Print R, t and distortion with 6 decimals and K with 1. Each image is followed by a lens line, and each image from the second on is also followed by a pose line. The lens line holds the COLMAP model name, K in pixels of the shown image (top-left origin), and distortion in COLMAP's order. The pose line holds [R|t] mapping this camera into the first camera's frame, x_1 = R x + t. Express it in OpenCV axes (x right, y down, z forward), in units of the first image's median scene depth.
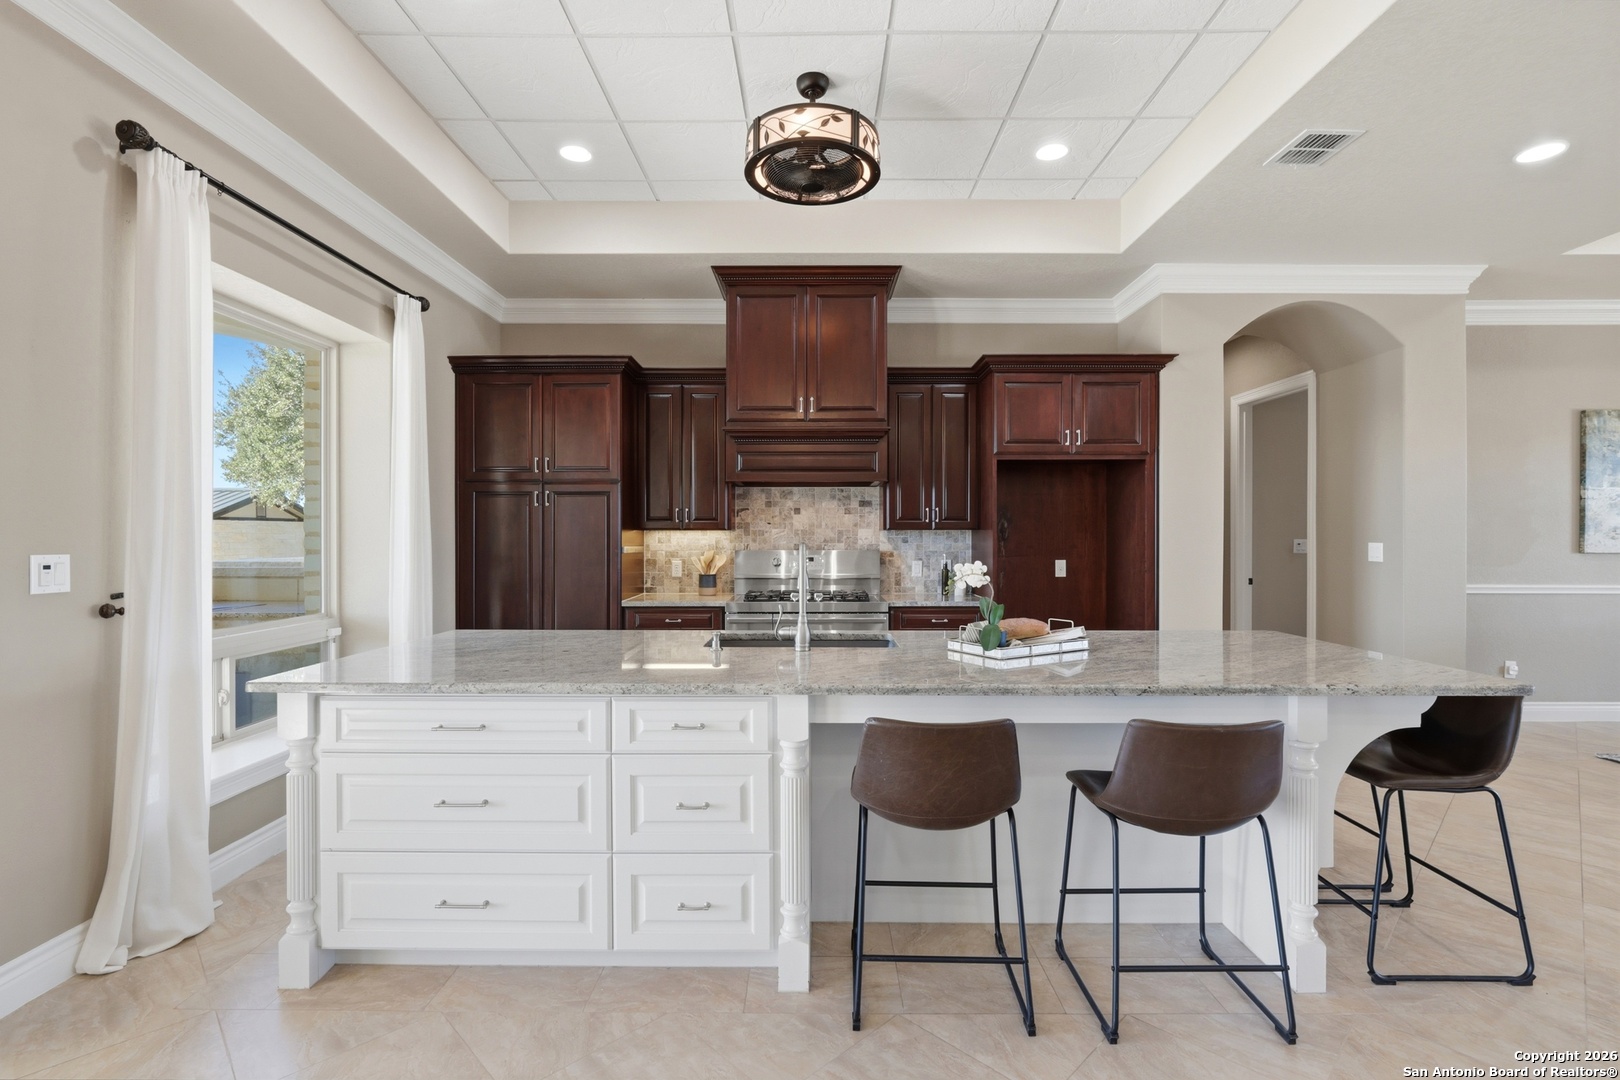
lens RADIAL K [[757.0, 0, 811.5], [0, 757.0, 536.1], [0, 0, 1]] dist [-0.002044, -0.000134]
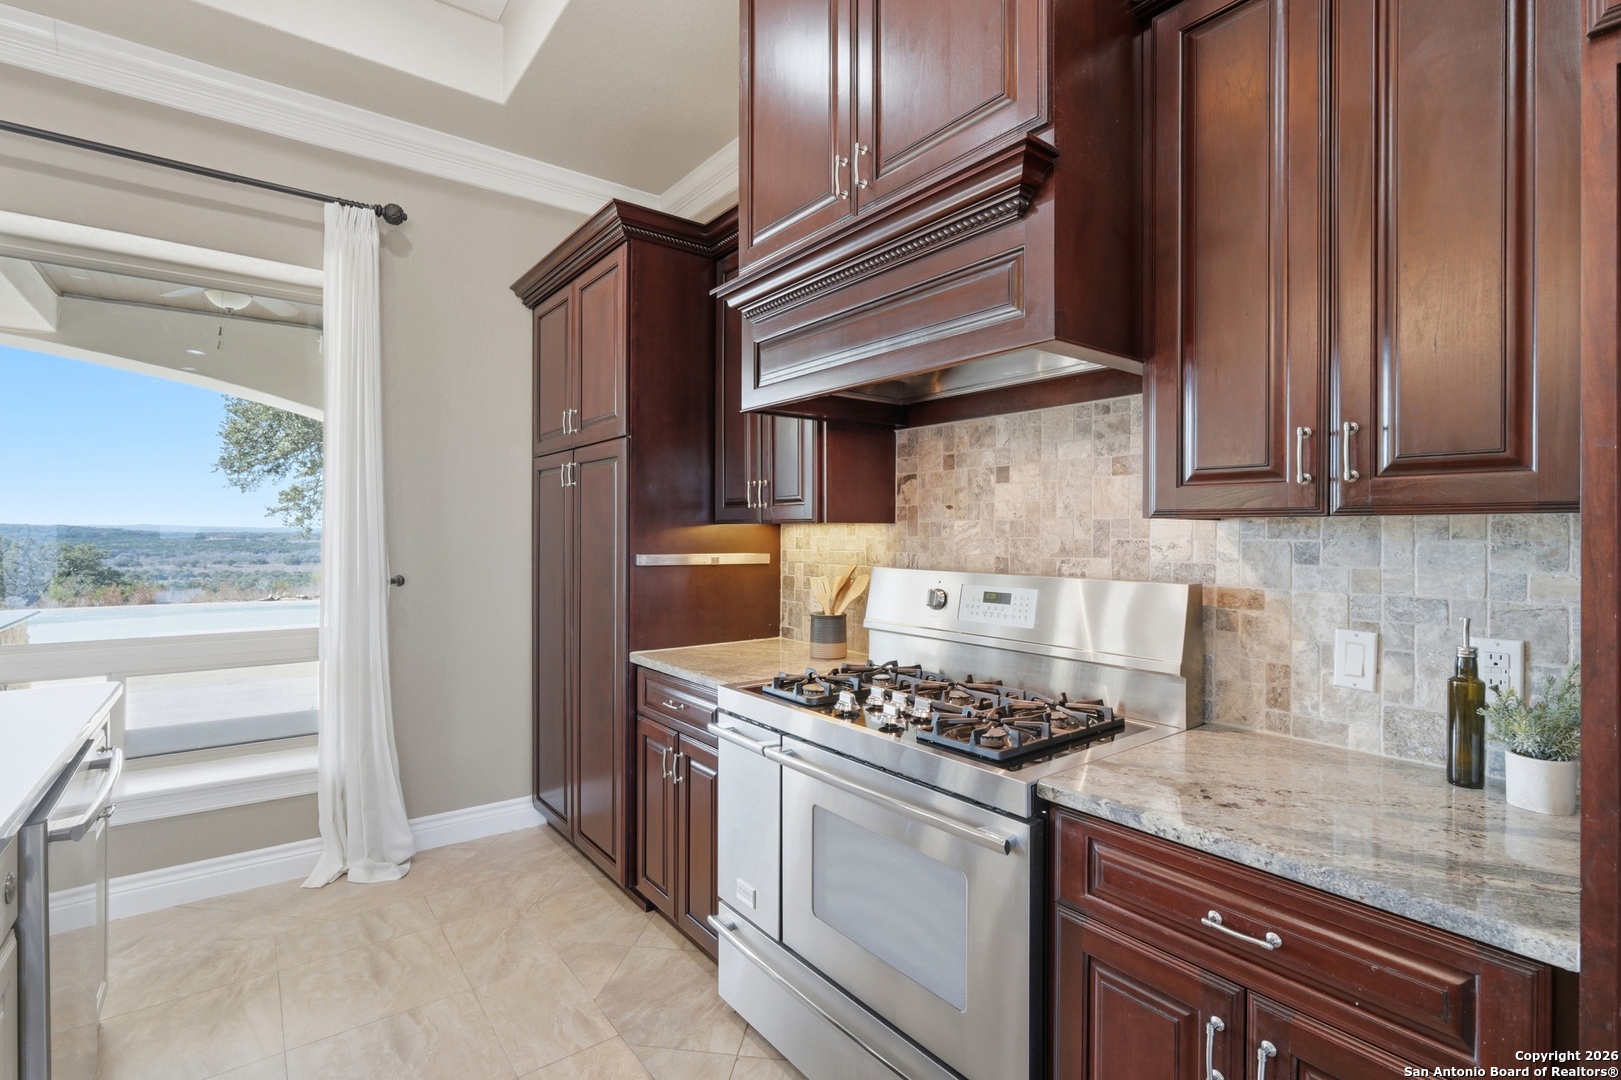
lens RADIAL K [[757.5, 0, 817.2], [0, 757.5, 533.7], [0, 0, 1]] dist [-0.002044, -0.000134]
pose [[0.605764, 0.003932, -0.795634, 0.239519], [-0.004576, 0.999988, 0.001457, -0.001982], [0.795631, 0.002758, 0.605775, 0.680338]]
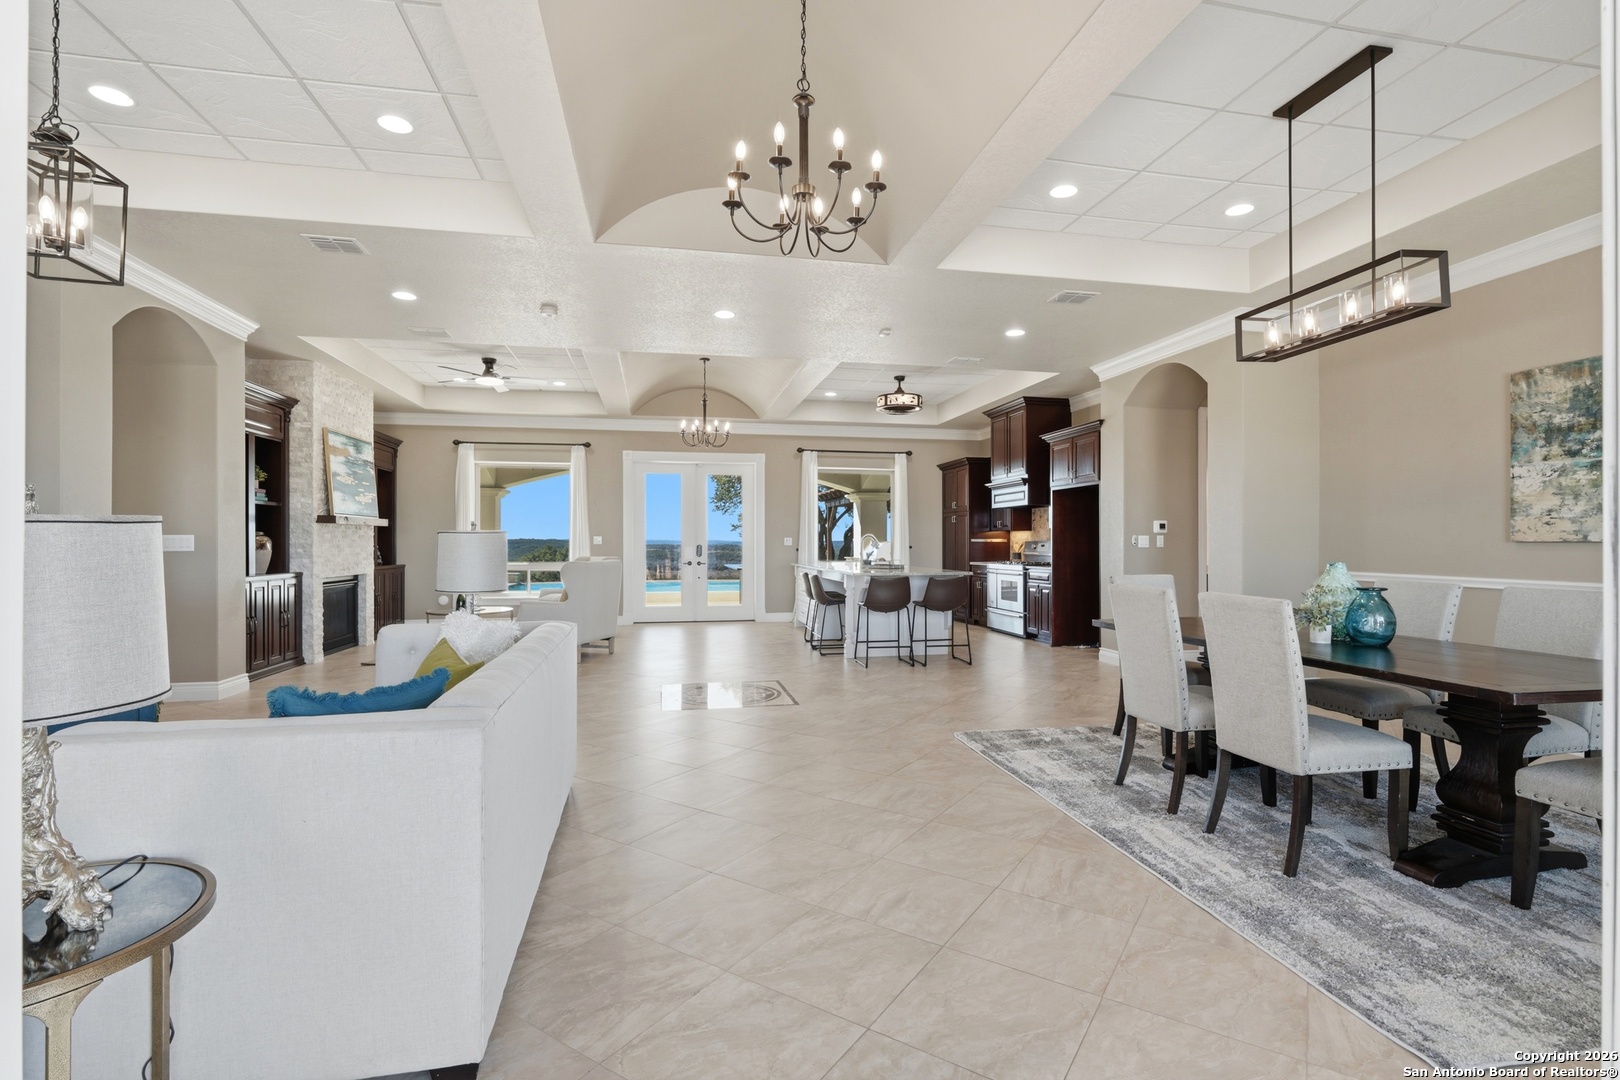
lens RADIAL K [[757.0, 0, 815.1], [0, 757.0, 542.7], [0, 0, 1]] dist [-0.002044, -0.000134]
pose [[0.205613, -0.000993, -0.978633, 1.688079], [-0.006582, 0.999975, -0.002398, 0.030988], [0.978611, 0.006934, 0.205601, 0.054142]]
